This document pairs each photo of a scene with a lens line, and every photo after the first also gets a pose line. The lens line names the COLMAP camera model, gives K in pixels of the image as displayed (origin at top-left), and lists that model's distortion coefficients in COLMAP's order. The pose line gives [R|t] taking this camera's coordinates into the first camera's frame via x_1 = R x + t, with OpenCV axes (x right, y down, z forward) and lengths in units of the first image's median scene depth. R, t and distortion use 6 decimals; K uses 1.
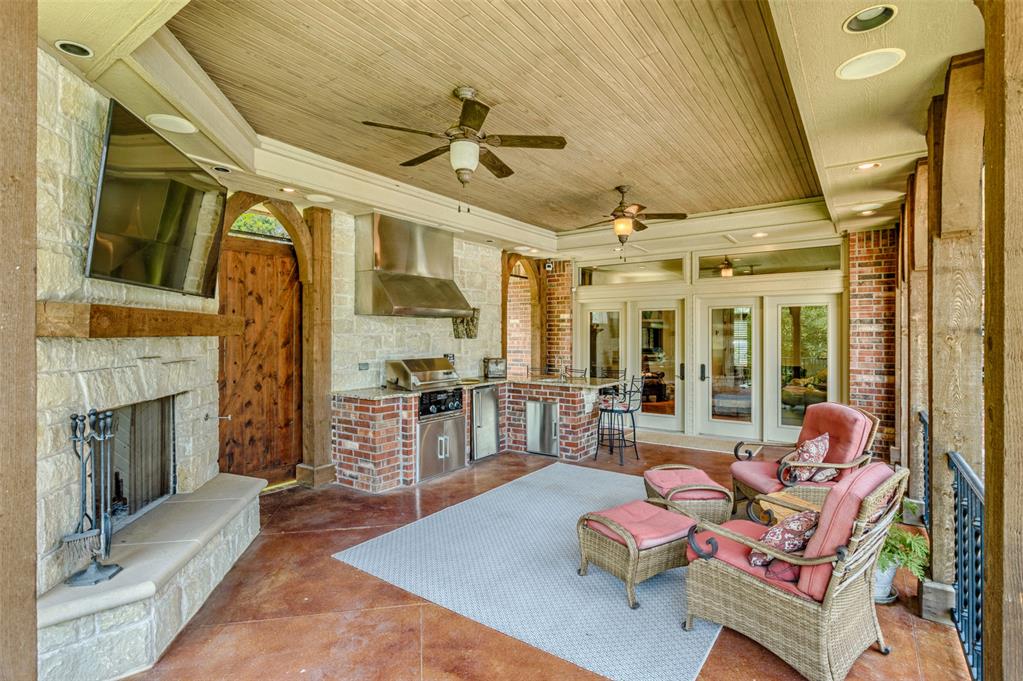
lens RADIAL K [[499.3, 0, 516.1], [0, 499.3, 338.2], [0, 0, 1]] dist [-0.002347, -0.000164]
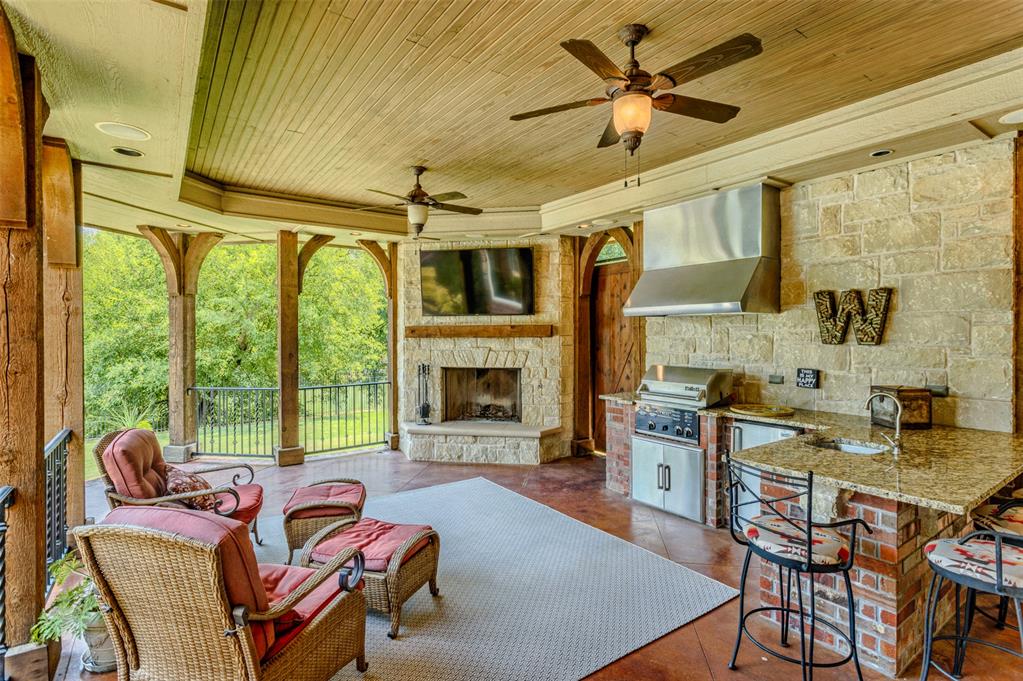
lens RADIAL K [[499.3, 0, 516.1], [0, 499.3, 337.0], [0, 0, 1]] dist [-0.002347, -0.000164]
pose [[-0.326871, 0.007926, -0.945036, 0.787515], [-0.002800, 0.999952, 0.009355, -0.017017], [0.945065, 0.005703, -0.326833, 1.175665]]
